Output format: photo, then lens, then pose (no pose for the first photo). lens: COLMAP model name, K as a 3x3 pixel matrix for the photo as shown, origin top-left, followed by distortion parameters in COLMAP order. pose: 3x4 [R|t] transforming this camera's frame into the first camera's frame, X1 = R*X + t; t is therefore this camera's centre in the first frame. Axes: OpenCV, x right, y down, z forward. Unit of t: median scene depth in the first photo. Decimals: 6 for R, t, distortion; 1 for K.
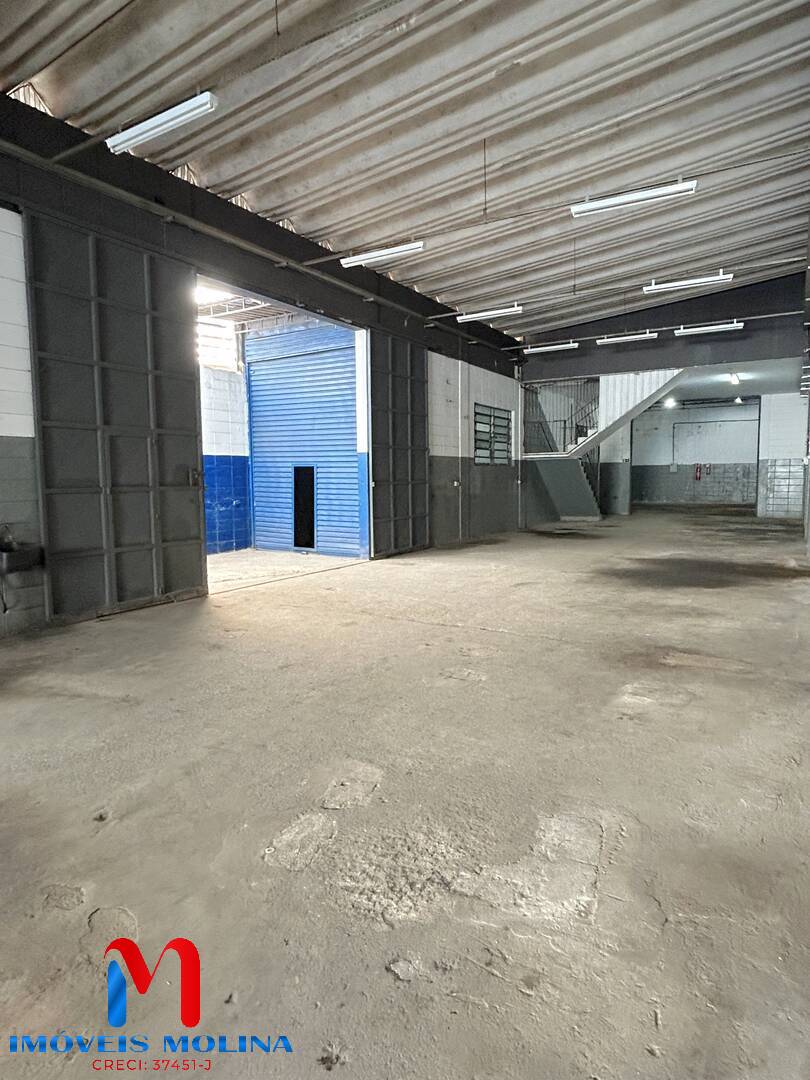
lens RADIAL K [[639.6, 0, 404.4], [0, 639.6, 535.1], [0, 0, 1]] dist [-0.001703, -0.001973]
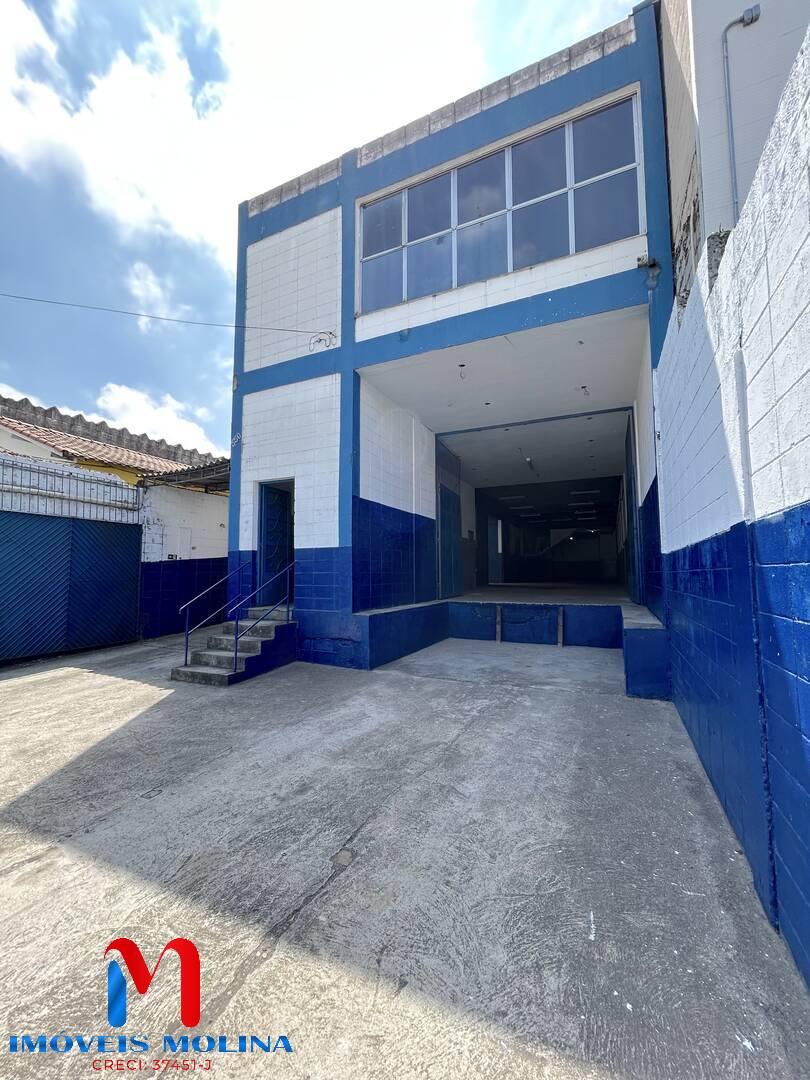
lens RADIAL K [[442.1, 0, 405.0], [0, 442.1, 540.0], [0, 0, 1]] dist [0.000595, 0.000043]
pose [[0.993798, 0.019056, 0.109554, -0.718090], [-0.000640, 0.986170, -0.165737, 0.180670], [-0.111197, 0.164639, 0.980066, -1.168894]]
